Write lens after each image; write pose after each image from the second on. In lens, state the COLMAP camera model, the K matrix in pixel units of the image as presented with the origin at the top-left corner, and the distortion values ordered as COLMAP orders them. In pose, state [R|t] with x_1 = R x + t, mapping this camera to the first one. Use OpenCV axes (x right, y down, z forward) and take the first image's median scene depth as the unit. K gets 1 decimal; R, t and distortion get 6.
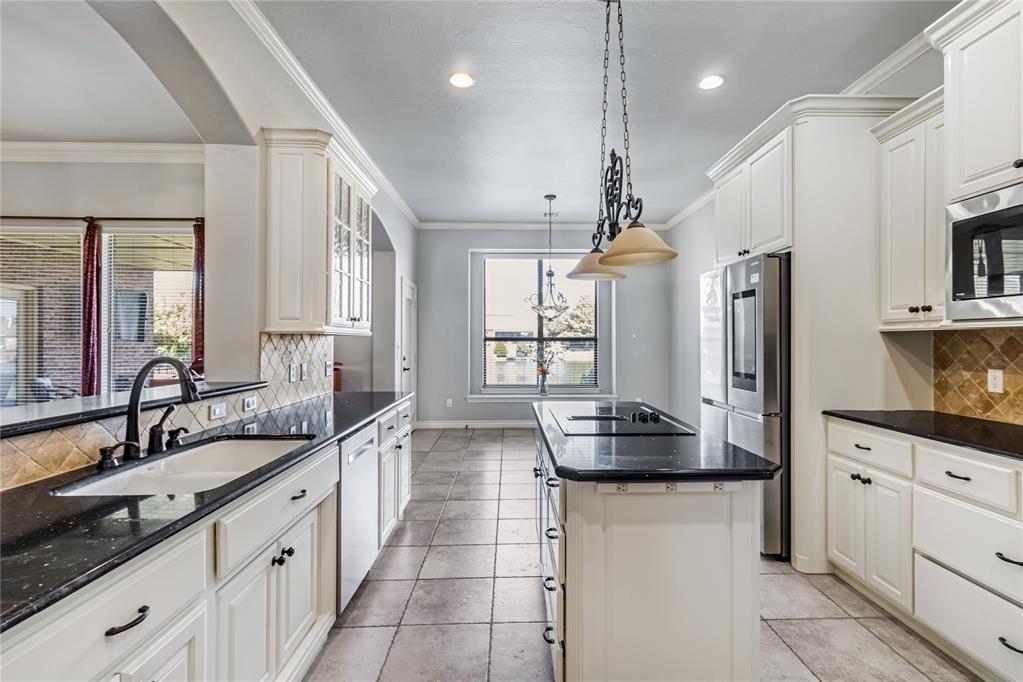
lens RADIAL K [[478.3, 0, 520.0], [0, 478.3, 345.0], [0, 0, 1]] dist [0.004540, 0.000009]
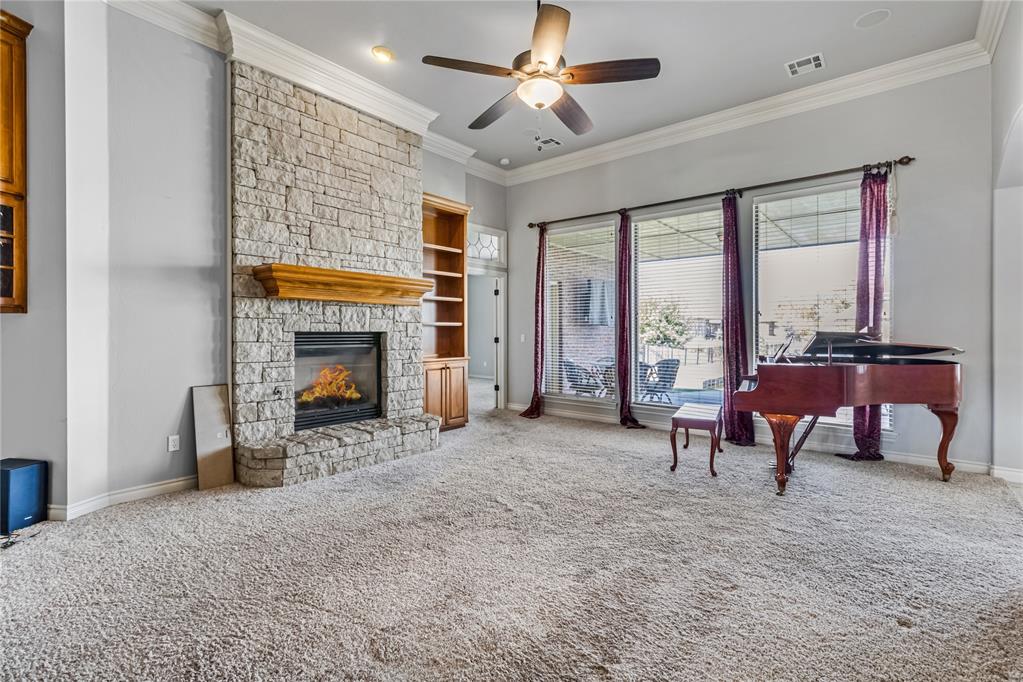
lens RADIAL K [[478.3, 0, 513.5], [0, 478.3, 335.4], [0, 0, 1]] dist [0.004540, 0.000009]
pose [[0.759257, 0.005464, -0.650768, -0.384759], [-0.007528, 0.999972, -0.000387, 0.016524], [0.650747, 0.005193, 0.759276, 0.036191]]
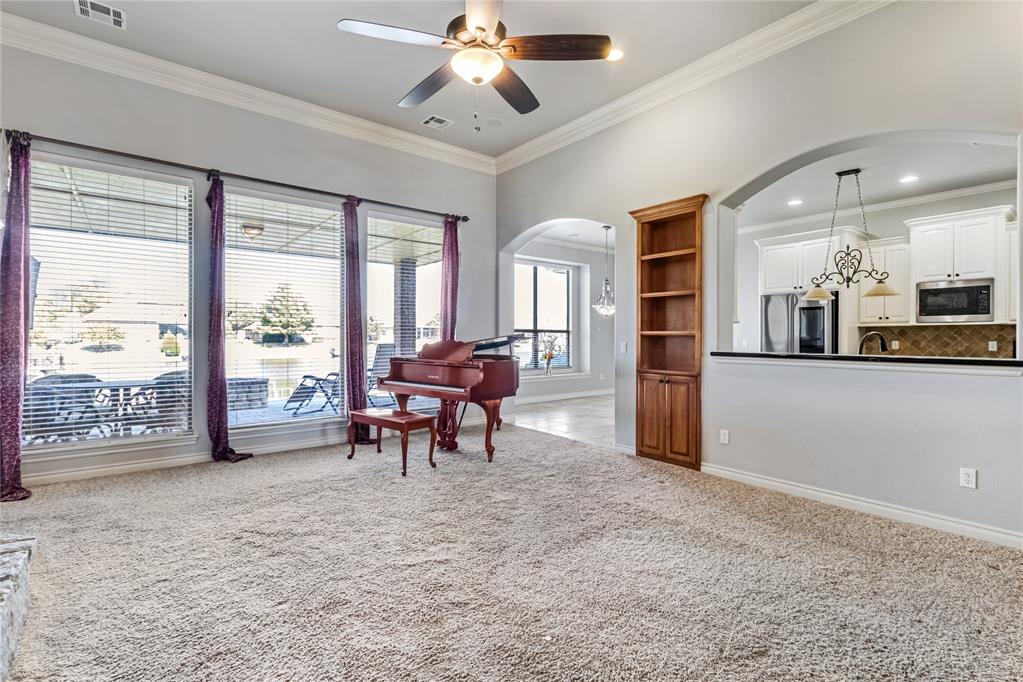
lens RADIAL K [[478.3, 0, 526.4], [0, 478.3, 338.9], [0, 0, 1]] dist [0.004540, 0.000009]
pose [[0.785973, -0.001445, 0.618259, -0.971990], [0.004465, 0.999984, -0.003339, 0.016477], [-0.618245, 0.005385, 0.785967, 0.061763]]
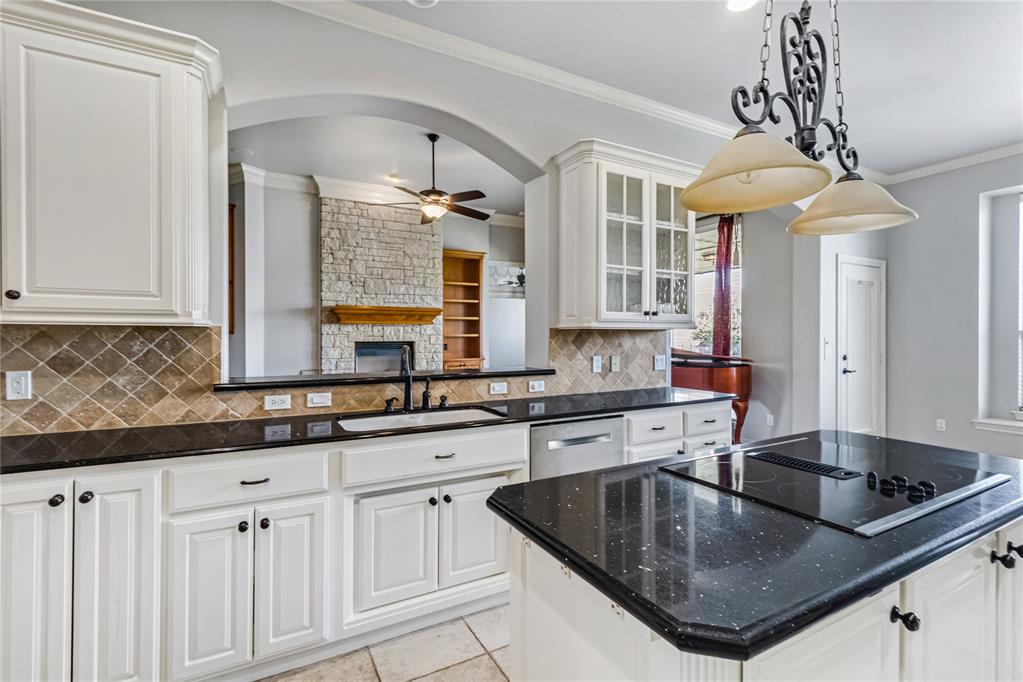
lens RADIAL K [[478.3, 0, 514.7], [0, 478.3, 339.6], [0, 0, 1]] dist [0.004540, 0.000009]
pose [[0.454037, 0.007624, -0.890950, 0.219531], [-0.007626, 0.999960, 0.004670, -0.001378], [0.890950, 0.004674, 0.454077, 0.170587]]
